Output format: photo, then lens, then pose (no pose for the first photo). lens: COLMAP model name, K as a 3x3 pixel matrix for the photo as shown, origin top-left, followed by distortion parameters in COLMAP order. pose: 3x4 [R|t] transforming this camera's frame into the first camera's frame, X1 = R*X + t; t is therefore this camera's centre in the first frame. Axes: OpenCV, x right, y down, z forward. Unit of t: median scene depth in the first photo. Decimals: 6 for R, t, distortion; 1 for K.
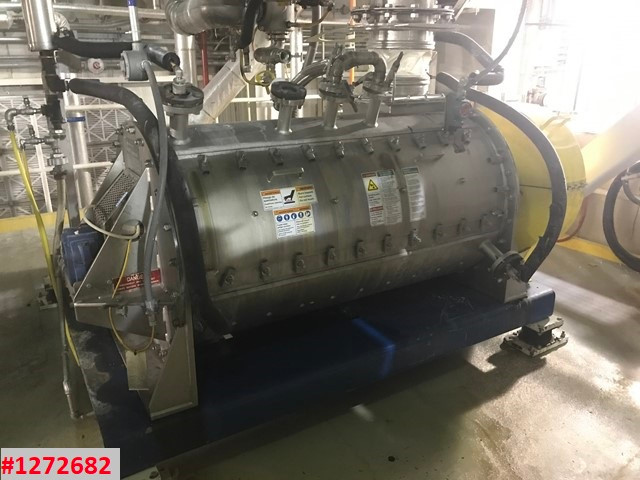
lens RADIAL K [[526.6, 0, 320.3], [0, 526.6, 240.2], [0, 0, 1]] dist [0.015299, 0.000941]
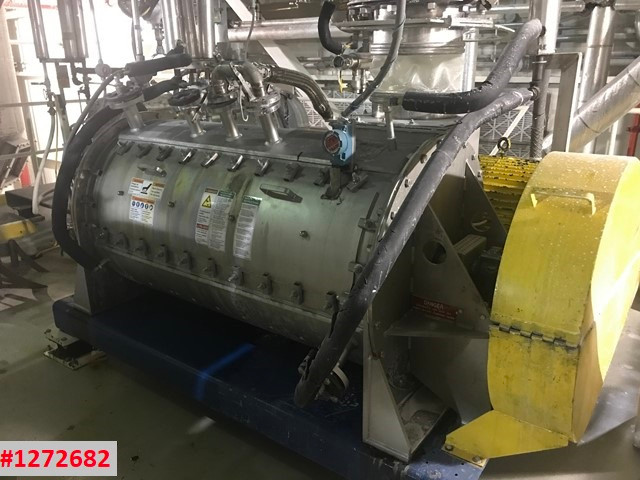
lens RADIAL K [[526.6, 0, 320.7], [0, 526.6, 238.9], [0, 0, 1]] dist [0.015299, 0.000941]
pose [[0.405616, 0.302746, -0.862450, 0.999461], [-0.292105, 0.937010, 0.191540, -0.277406], [0.866112, 0.174234, 0.468500, 0.729267]]
